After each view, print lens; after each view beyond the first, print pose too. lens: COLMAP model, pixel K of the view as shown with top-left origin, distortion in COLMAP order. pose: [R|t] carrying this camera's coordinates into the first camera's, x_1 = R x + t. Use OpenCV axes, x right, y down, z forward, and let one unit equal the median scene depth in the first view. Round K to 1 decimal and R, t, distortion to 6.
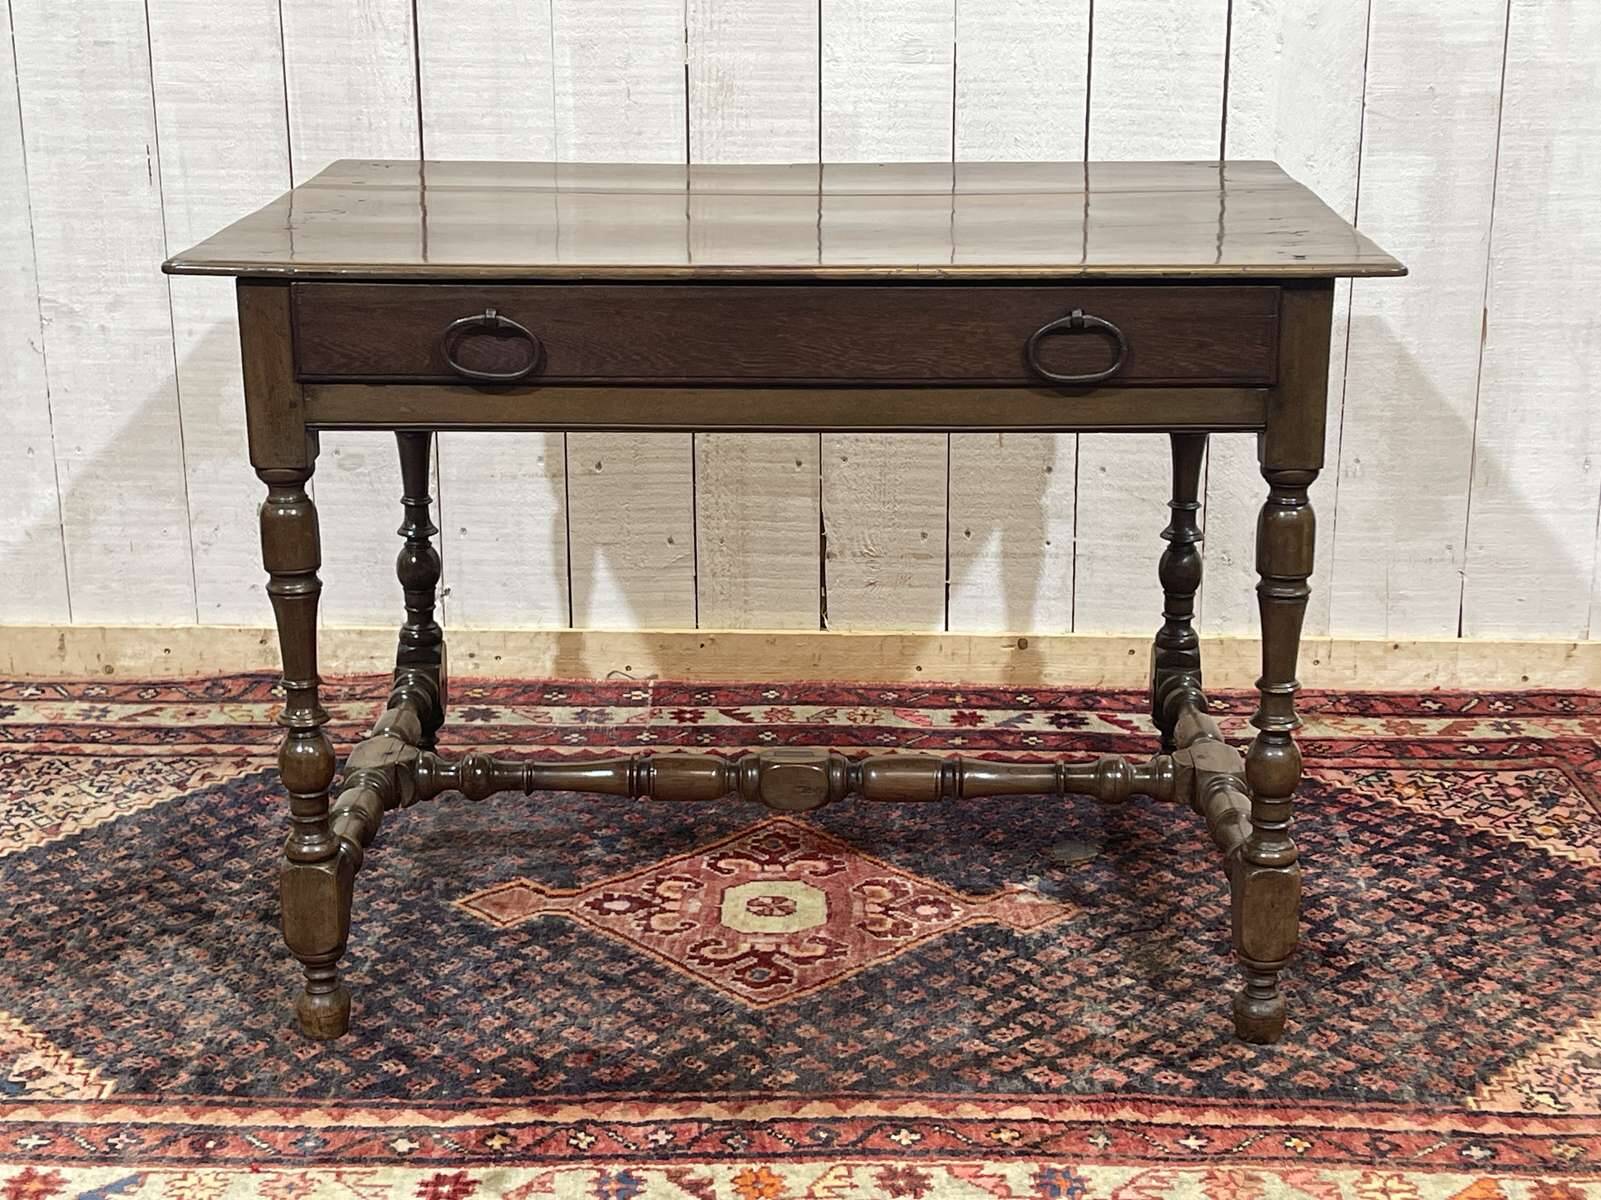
lens RADIAL K [[2505.7, 0, 797.4], [0, 2505.7, 602.6], [0, 0, 1]] dist [0.081432, 0.000000]
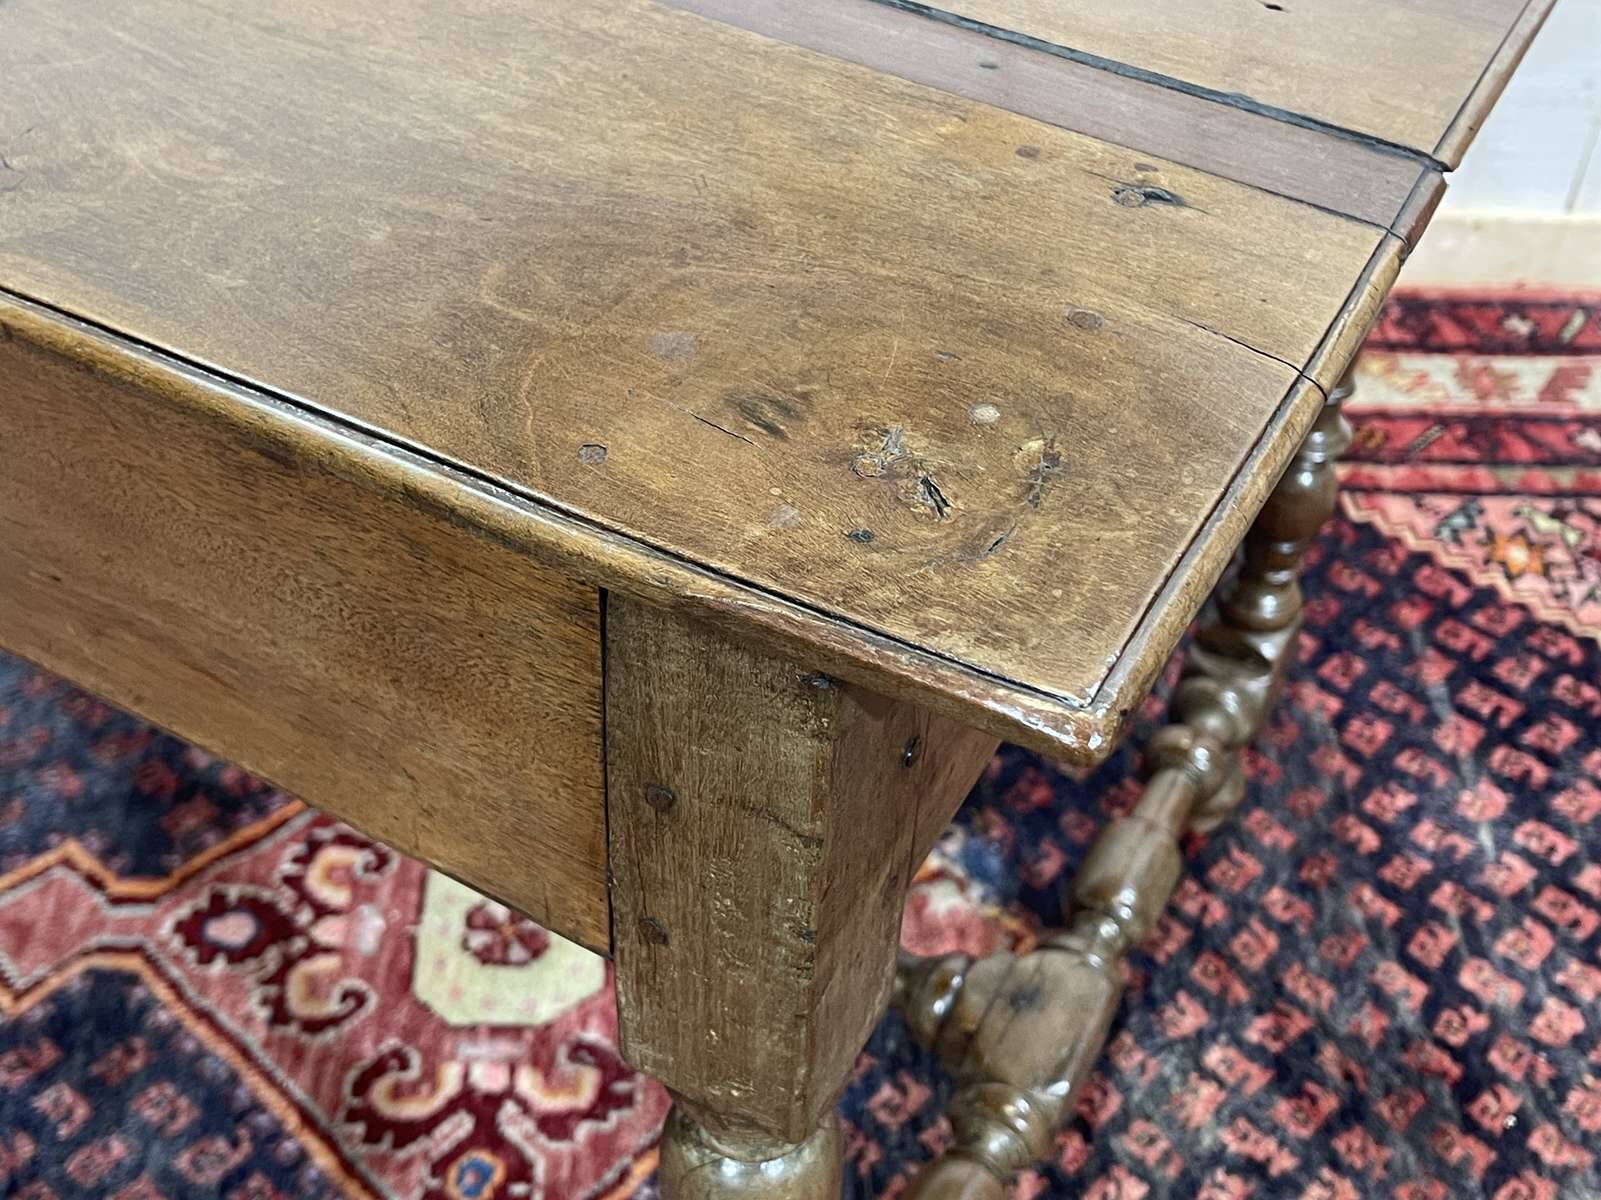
lens RADIAL K [[2019.9, 0, 826.7], [0, 2019.9, 596.0], [0, 0, 1]] dist [0.020600, 0.000000]
pose [[0.995441, -0.002502, 0.095348, 0.018290], [-0.039757, 0.897792, 0.438622, -0.150486], [-0.086700, -0.440413, 0.893599, 0.600942]]
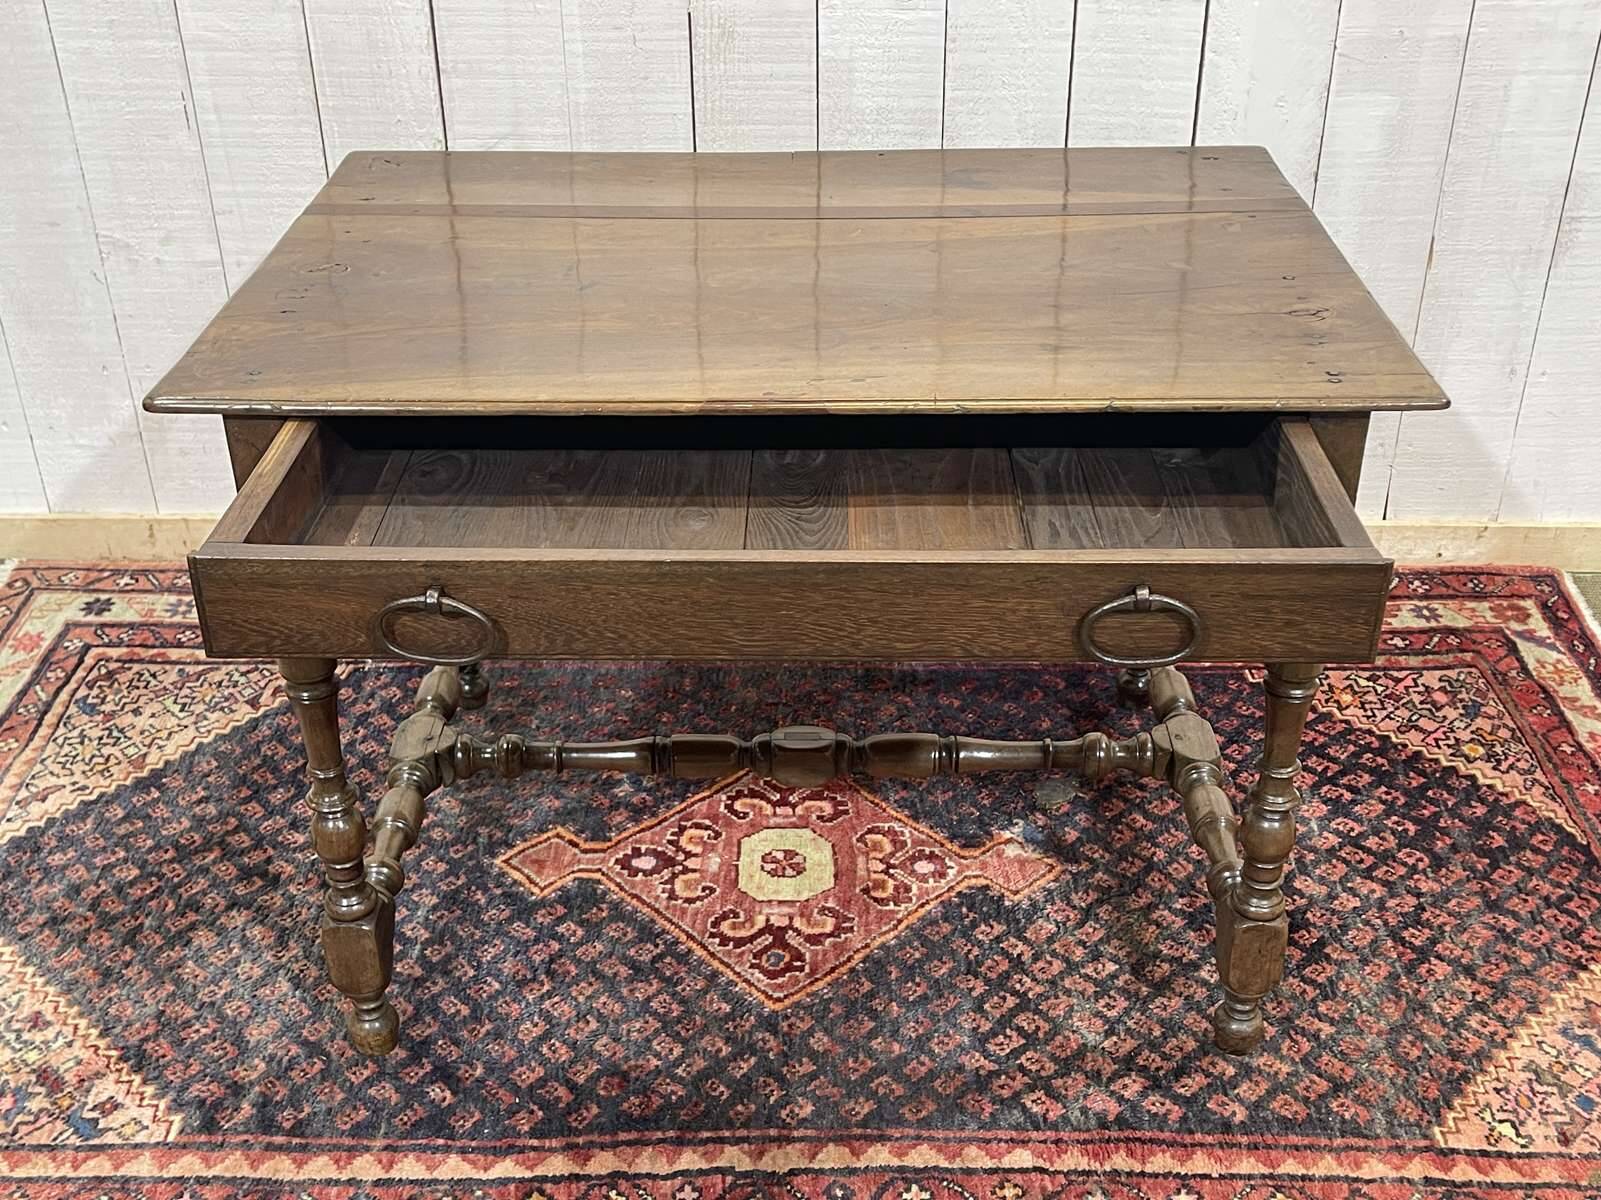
lens RADIAL K [[1801.6, 0, 793.7], [0, 1801.6, 602.9], [0, 0, 1]] dist [0.043304, 0.000000]
pose [[0.999927, -0.011533, 0.003498, -0.007167], [0.010450, 0.974312, 0.224961, -0.166193], [-0.006003, -0.224908, 0.974361, 0.245681]]
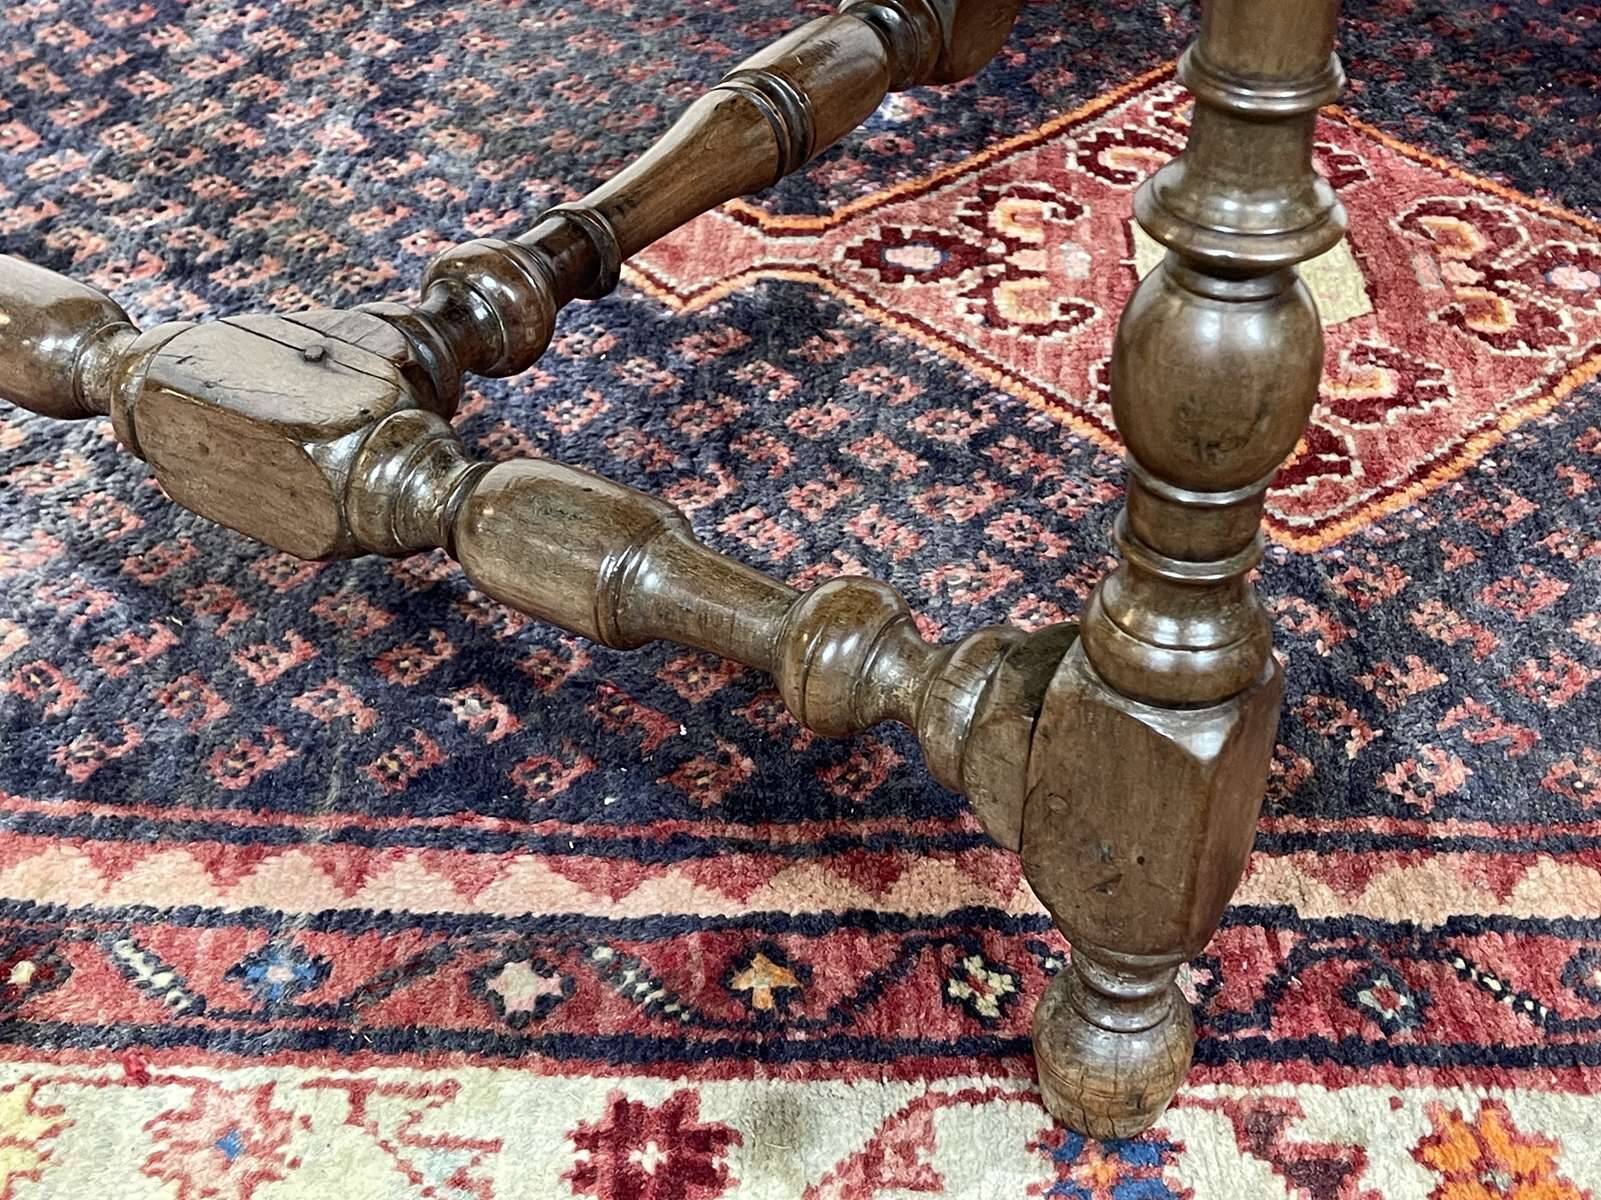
lens RADIAL K [[2307.4, 0, 796.0], [0, 2307.4, 642.5], [0, 0, 1]] dist [0.071453, 0.000000]
pose [[0.999859, 0.016142, 0.004723, -0.093543], [-0.016753, 0.931170, 0.364199, 0.028367], [0.001481, -0.364227, 0.931309, 0.552206]]
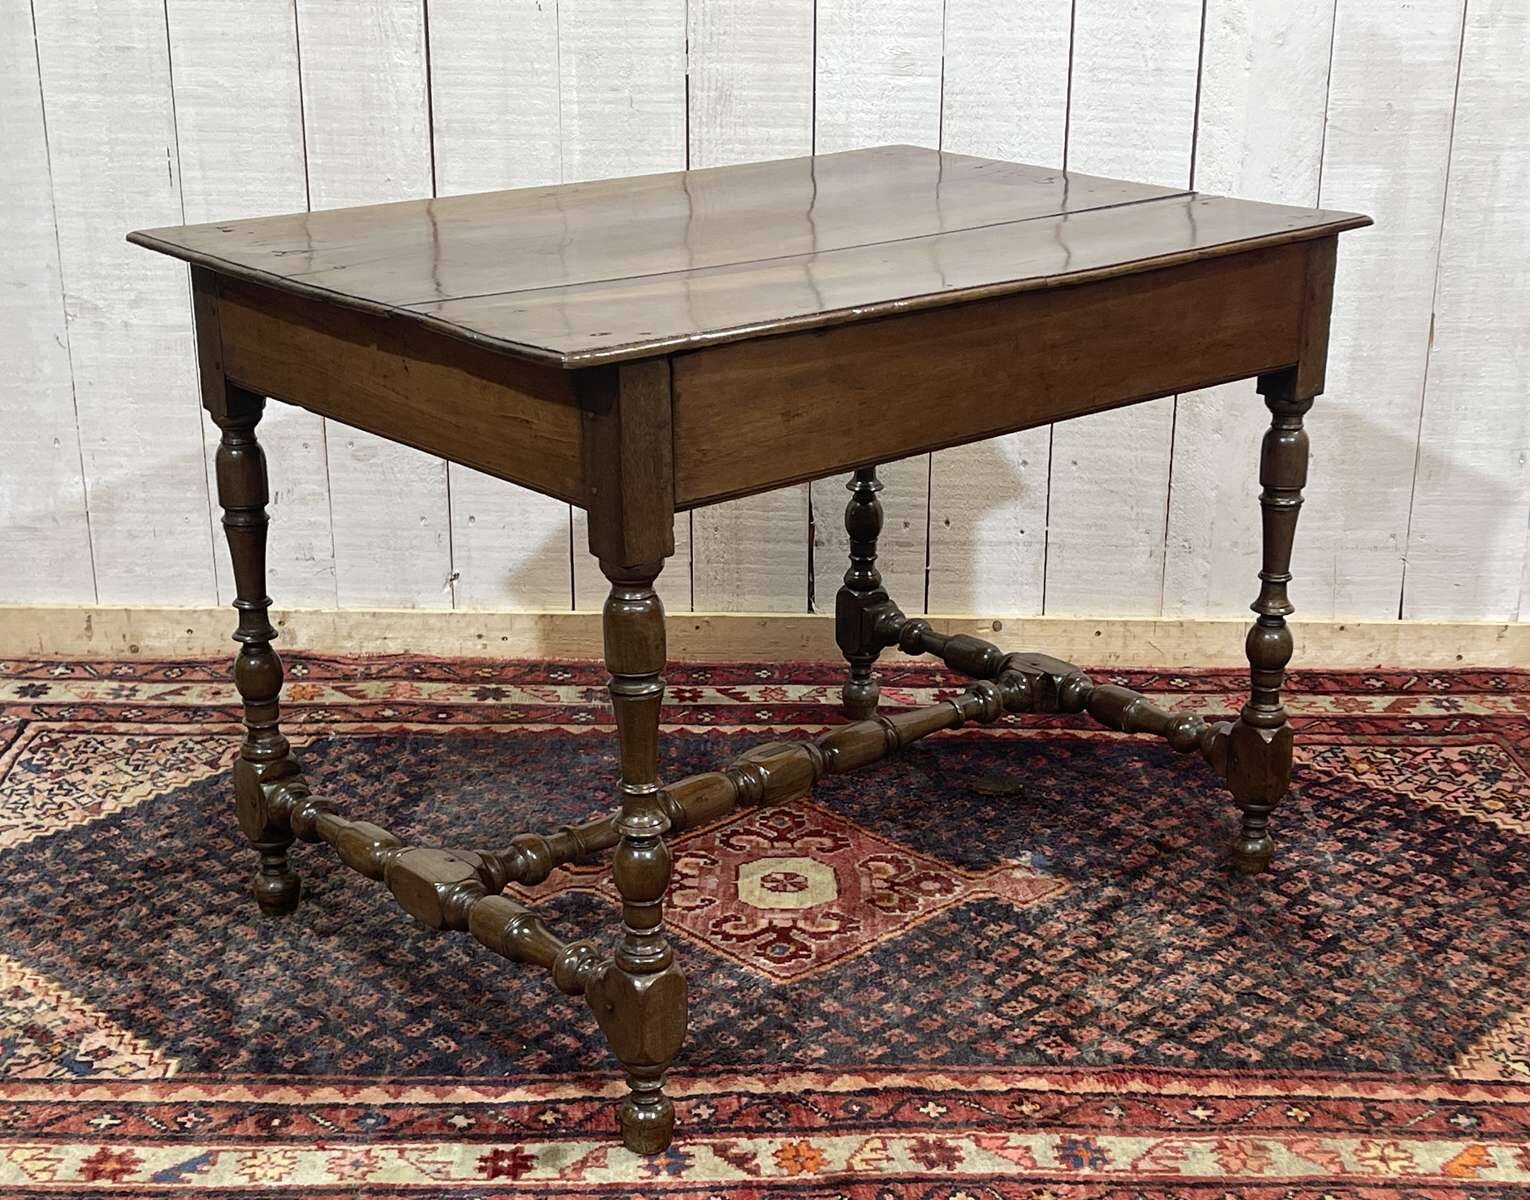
lens RADIAL K [[2276.9, 0, 799.0], [0, 2276.9, 677.7], [0, 0, 1]] dist [0.080658, 0.000000]
pose [[0.999143, -0.001152, 0.041364, -0.043149], [-0.001206, 0.998378, 0.056924, -0.020600], [-0.041363, -0.056925, 0.997521, 0.037175]]
